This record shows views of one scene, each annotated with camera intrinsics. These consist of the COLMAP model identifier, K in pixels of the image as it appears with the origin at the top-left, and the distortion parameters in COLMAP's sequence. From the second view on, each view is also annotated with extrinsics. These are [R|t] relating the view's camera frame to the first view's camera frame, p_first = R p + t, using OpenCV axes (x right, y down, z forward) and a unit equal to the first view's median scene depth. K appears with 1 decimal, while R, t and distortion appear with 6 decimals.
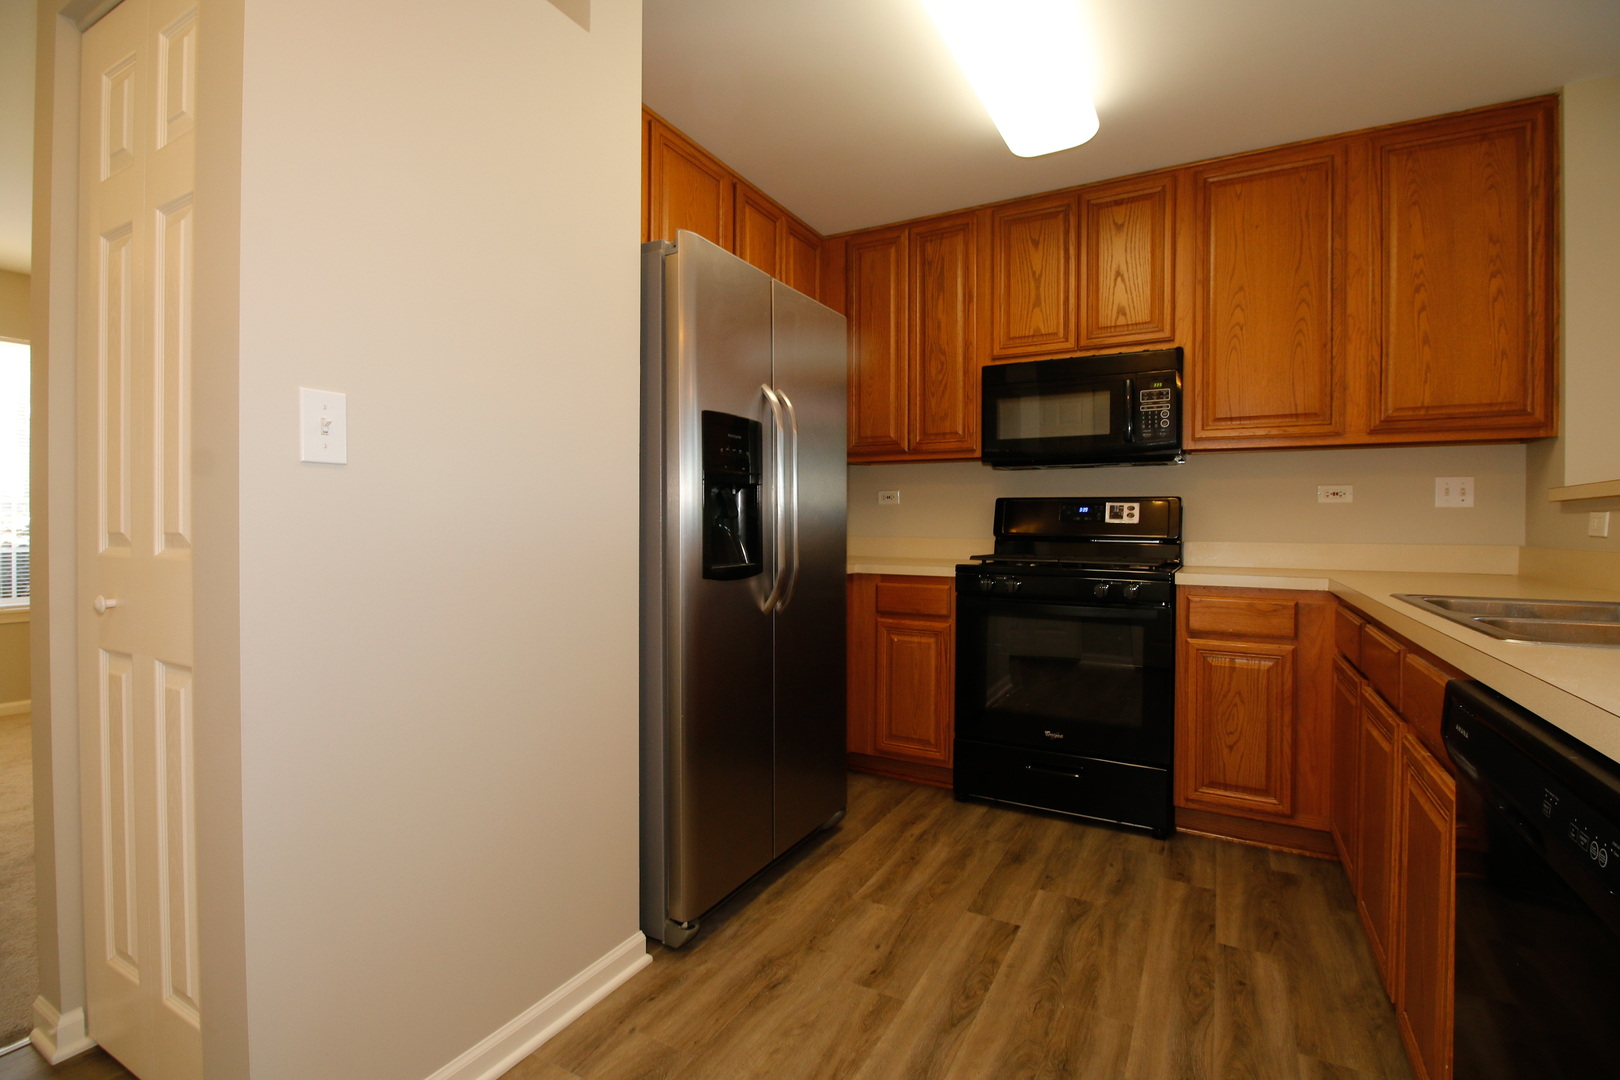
lens RADIAL K [[745.2, 0, 806.1], [0, 745.2, 528.7], [0, 0, 1]] dist [-0.002263, -0.011026]
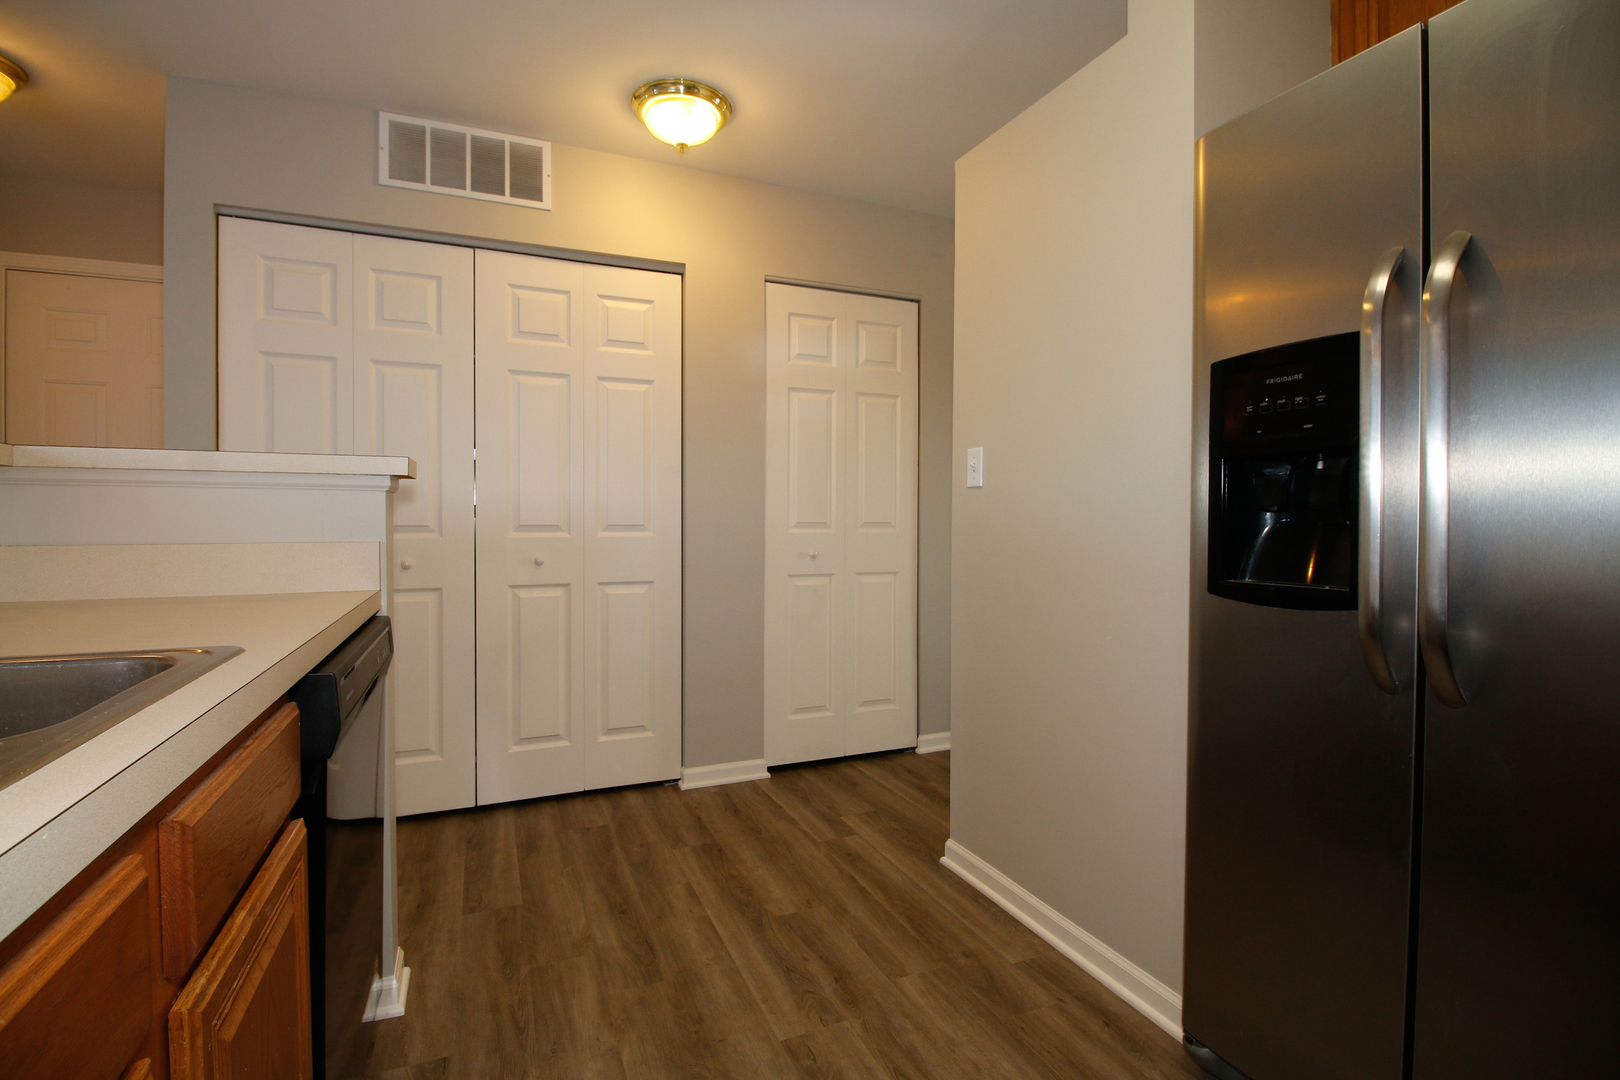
lens RADIAL K [[745.2, 0, 803.2], [0, 745.2, 528.4], [0, 0, 1]] dist [-0.002263, -0.011026]
pose [[-0.617196, 0.000892, -0.786809, 0.531303], [-0.012479, 0.999862, 0.010921, 0.000470], [0.786711, 0.016559, -0.617100, 0.877215]]
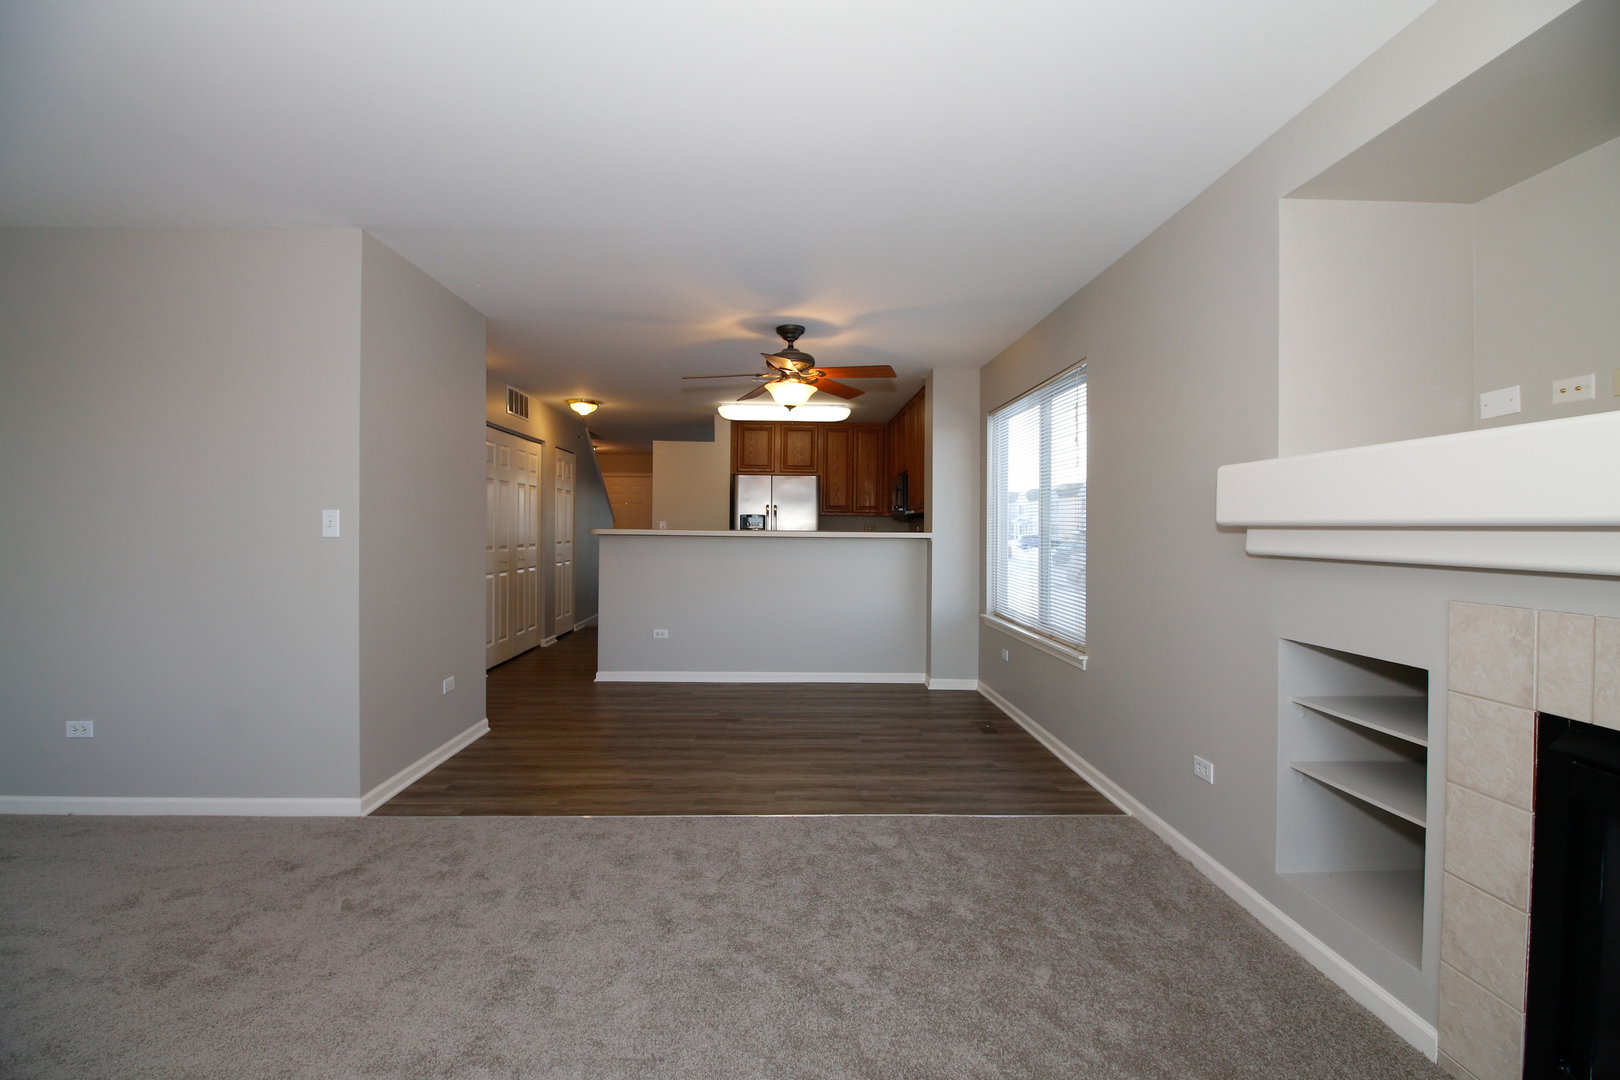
lens RADIAL K [[745.2, 0, 807.0], [0, 745.2, 529.7], [0, 0, 1]] dist [-0.002263, -0.011026]
pose [[0.508622, -0.001132, -0.860989, 2.966312], [-0.013350, 0.999869, -0.009201, -0.031763], [0.860887, 0.016174, 0.508540, -0.690327]]
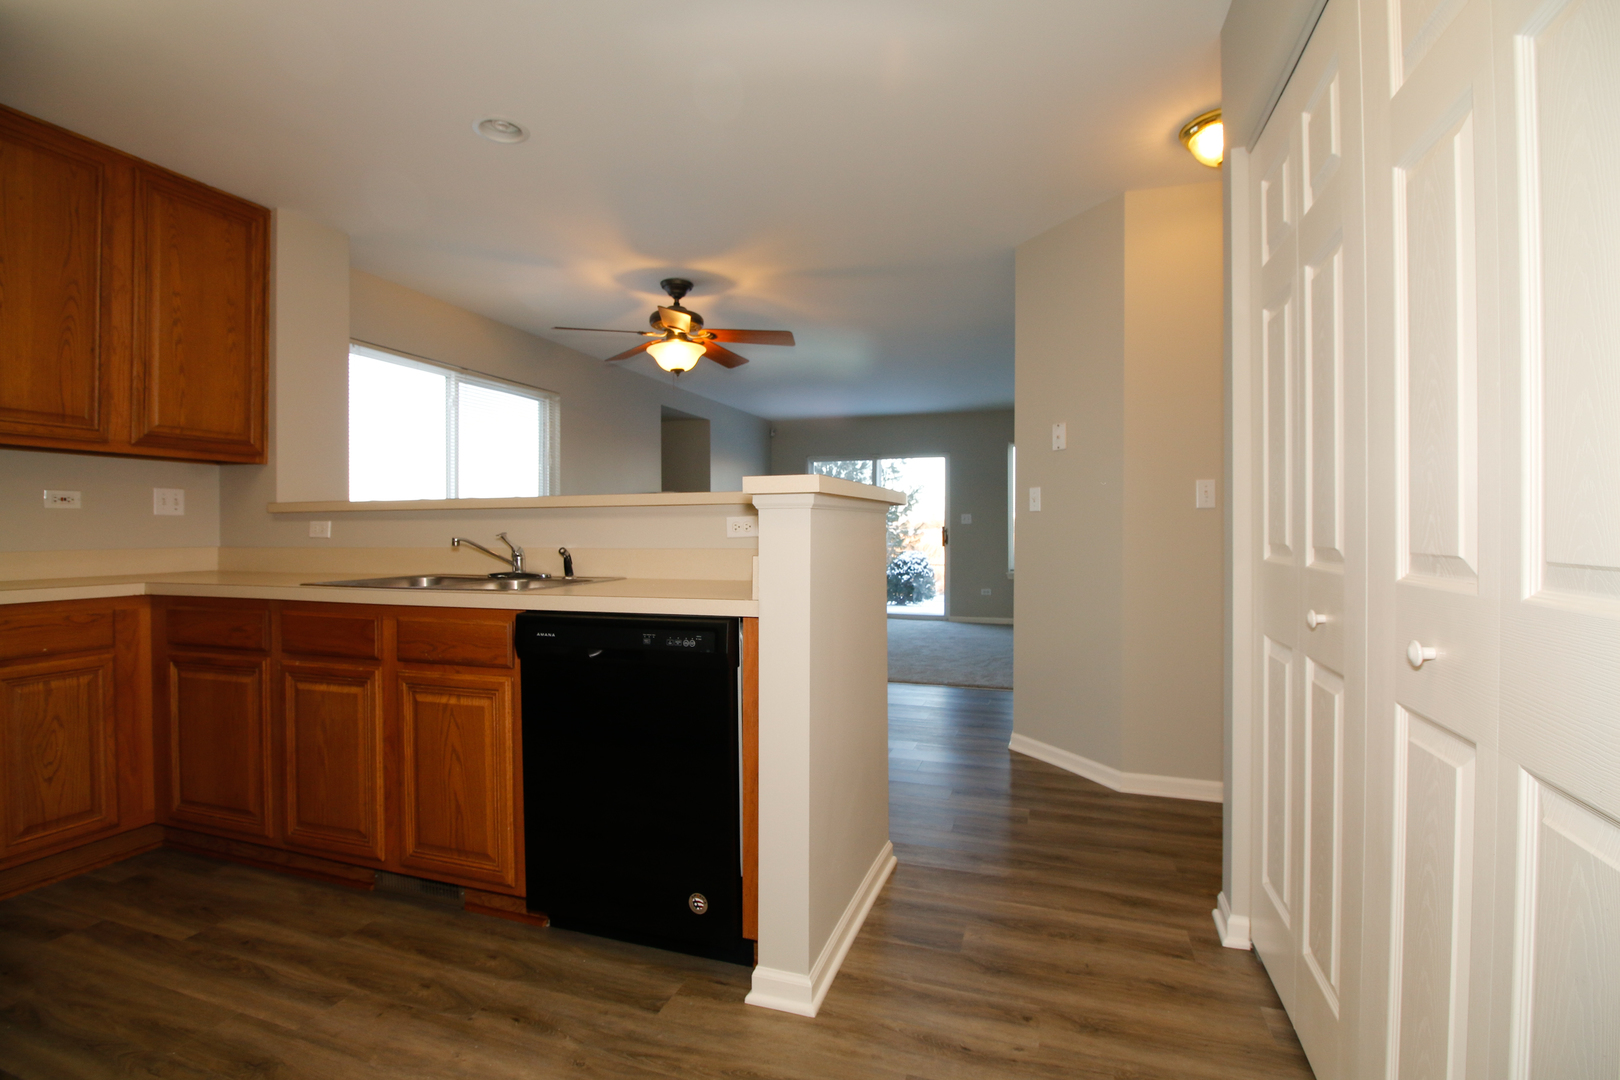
lens RADIAL K [[745.2, 0, 806.3], [0, 745.2, 530.1], [0, 0, 1]] dist [-0.002263, -0.011026]
pose [[-0.174122, -0.007883, 0.984693, -0.471322], [0.009838, 0.999904, 0.009744, -0.007951], [-0.984675, 0.011384, -0.174027, 0.255071]]
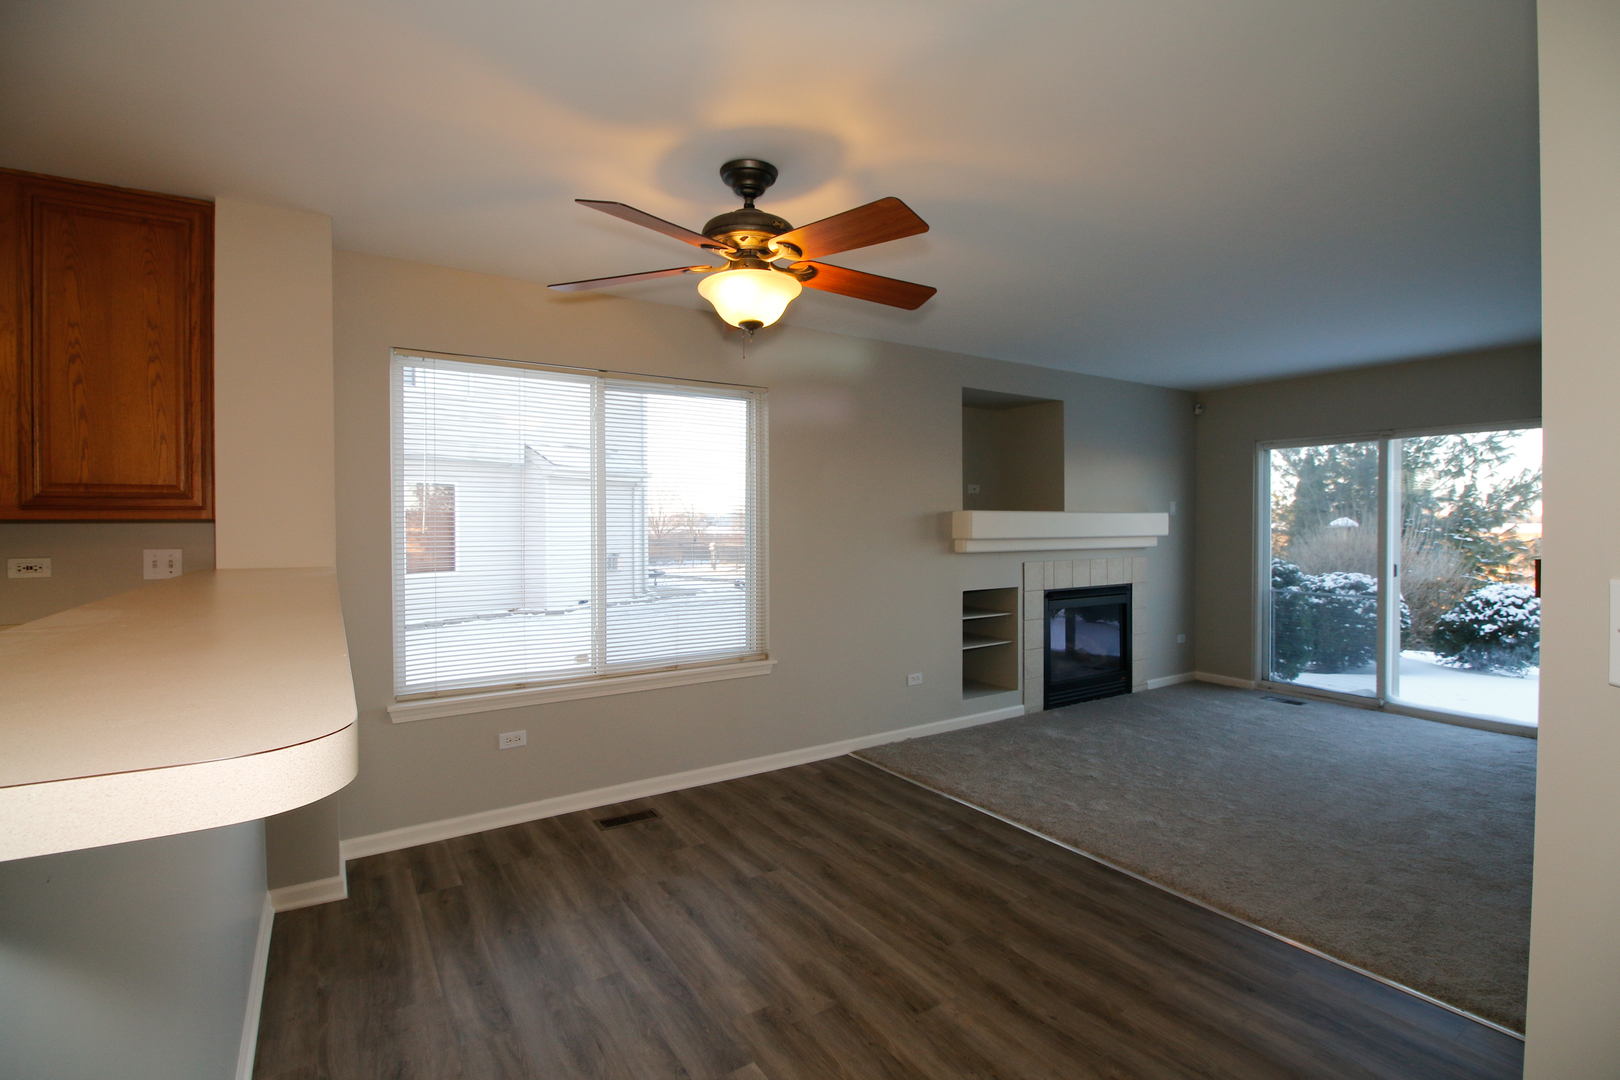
lens RADIAL K [[745.2, 0, 807.5], [0, 745.2, 530.6], [0, 0, 1]] dist [-0.002263, -0.011026]
pose [[0.472918, -0.015395, 0.880972, 0.452733], [0.014877, 0.999844, 0.009486, -0.102526], [-0.880981, 0.008620, 0.473073, -0.281018]]
